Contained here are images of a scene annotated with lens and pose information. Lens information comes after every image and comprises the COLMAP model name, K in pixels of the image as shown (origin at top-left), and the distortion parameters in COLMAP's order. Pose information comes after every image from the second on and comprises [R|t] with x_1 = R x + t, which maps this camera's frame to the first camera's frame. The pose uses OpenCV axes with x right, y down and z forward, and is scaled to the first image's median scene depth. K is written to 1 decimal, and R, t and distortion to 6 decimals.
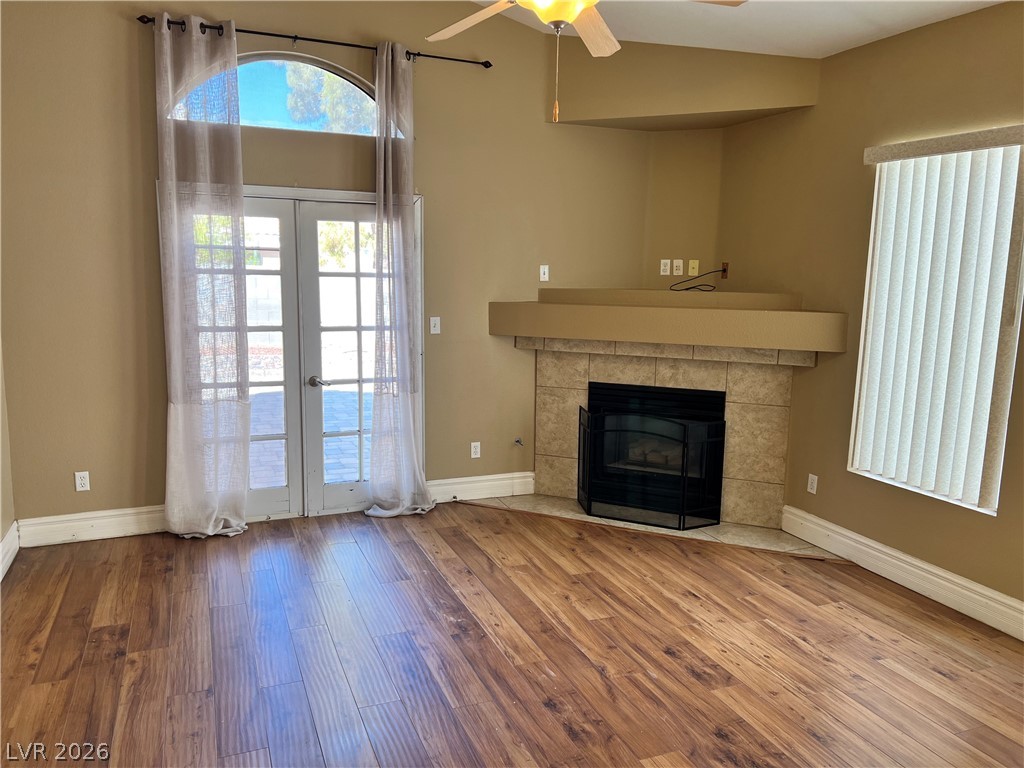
lens RADIAL K [[767.6, 0, 511.8], [0, 767.6, 385.1], [0, 0, 1]] dist [0.069951, -0.084742]
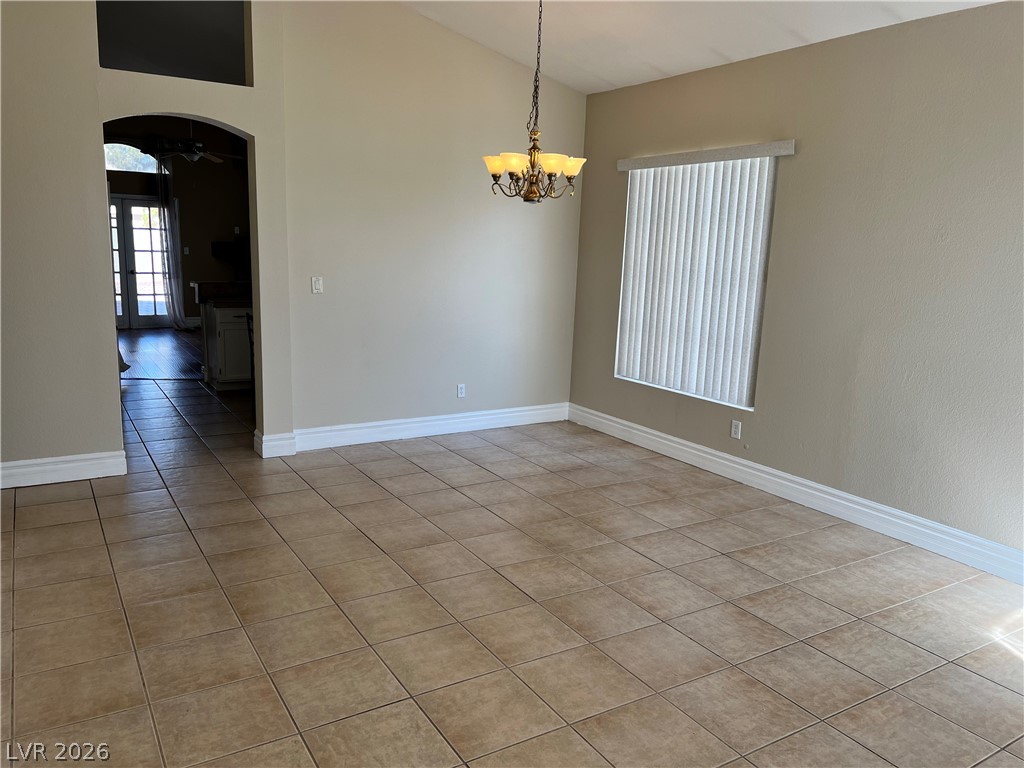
lens RADIAL K [[767.6, 0, 505.5], [0, 767.6, 387.2], [0, 0, 1]] dist [0.069951, -0.084742]
pose [[0.987020, -0.009893, 0.160295, 0.521232], [0.003024, 0.999069, 0.043040, 0.260816], [-0.160572, -0.041996, 0.986130, -1.663435]]
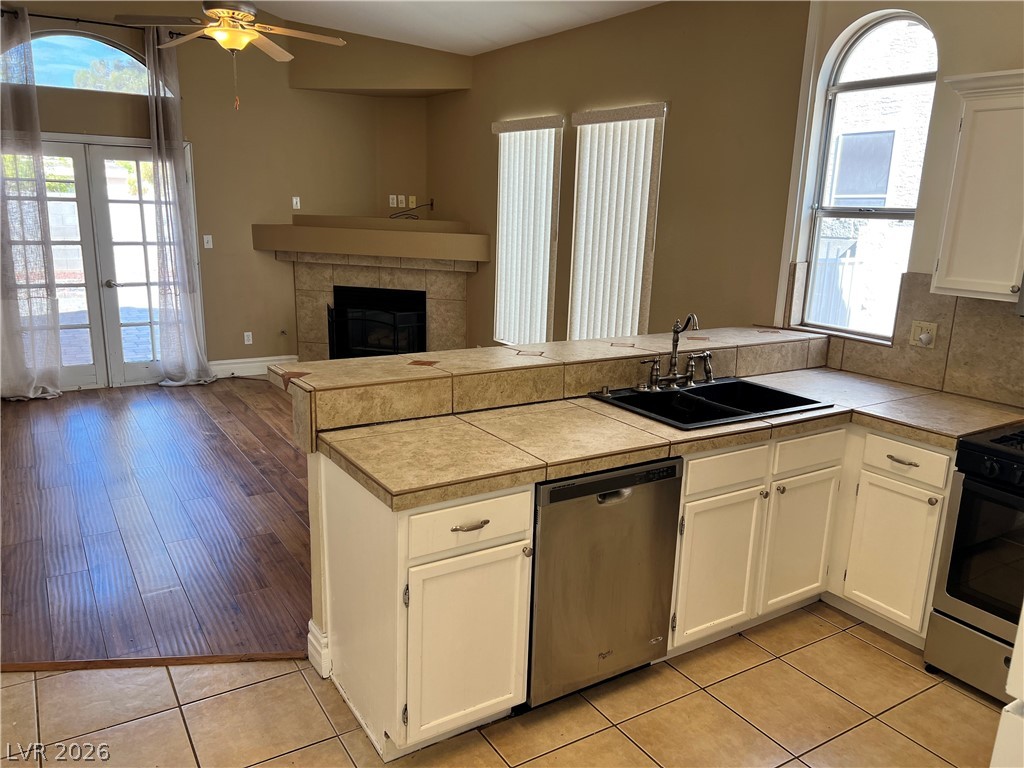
lens RADIAL K [[767.6, 0, 515.5], [0, 767.6, 386.6], [0, 0, 1]] dist [0.069951, -0.084742]
pose [[0.983887, -0.028582, 0.176492, 0.187774], [0.013178, 0.996047, 0.087845, 0.062975], [-0.178306, -0.084104, 0.980374, -0.444875]]
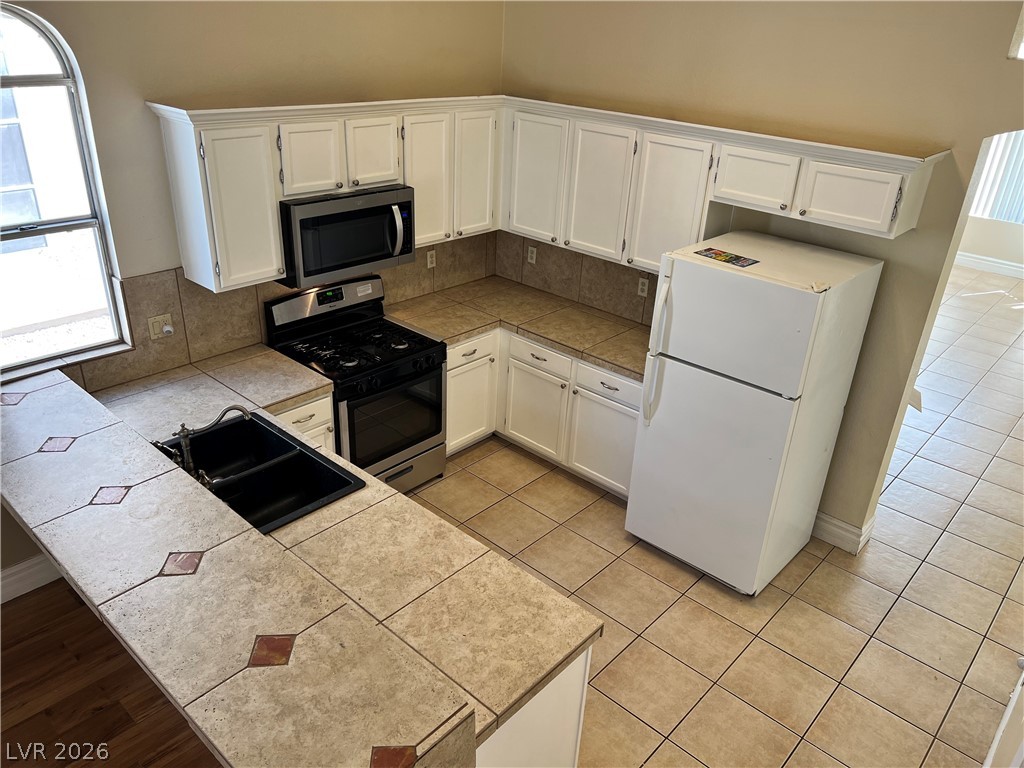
lens RADIAL K [[767.6, 0, 513.9], [0, 767.6, 392.0], [0, 0, 1]] dist [0.069951, -0.084742]
pose [[-0.438308, -0.439834, 0.783857, -0.111170], [0.075184, 0.851094, 0.519602, -0.240399], [-0.895675, 0.286680, -0.339973, 0.161671]]
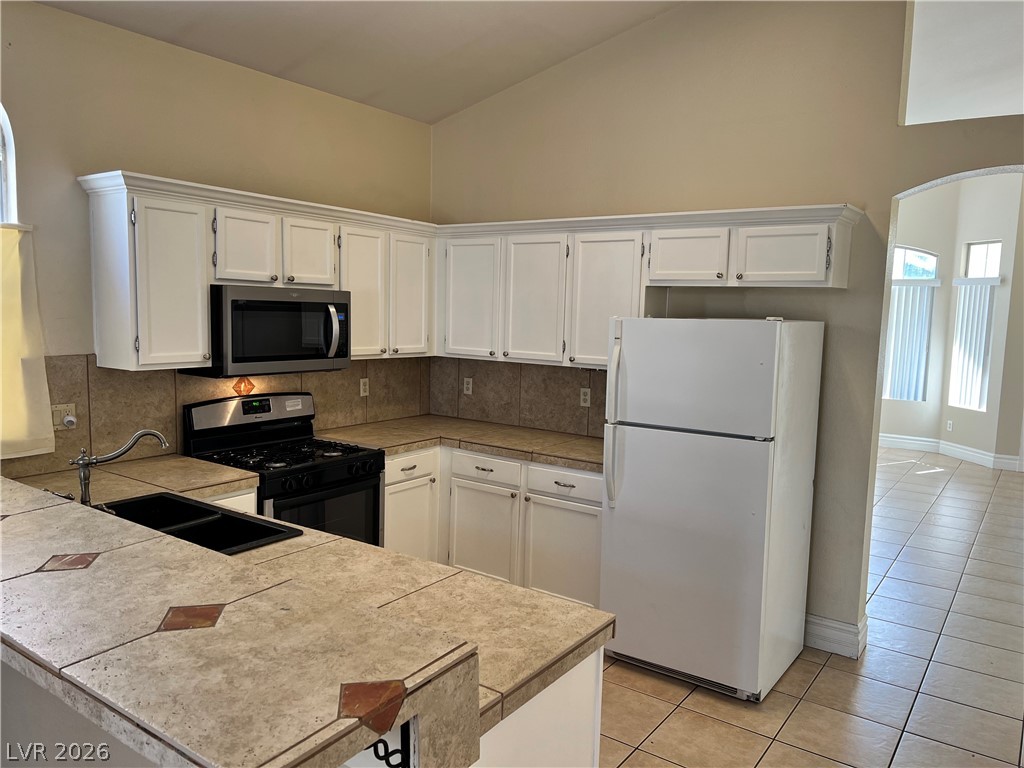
lens RADIAL K [[767.6, 0, 504.1], [0, 767.6, 390.9], [0, 0, 1]] dist [0.069951, -0.084742]
pose [[-0.536382, -0.126738, 0.834405, -0.098636], [0.088460, 0.974772, 0.204924, -0.046969], [-0.839327, 0.183729, -0.511639, 0.215257]]
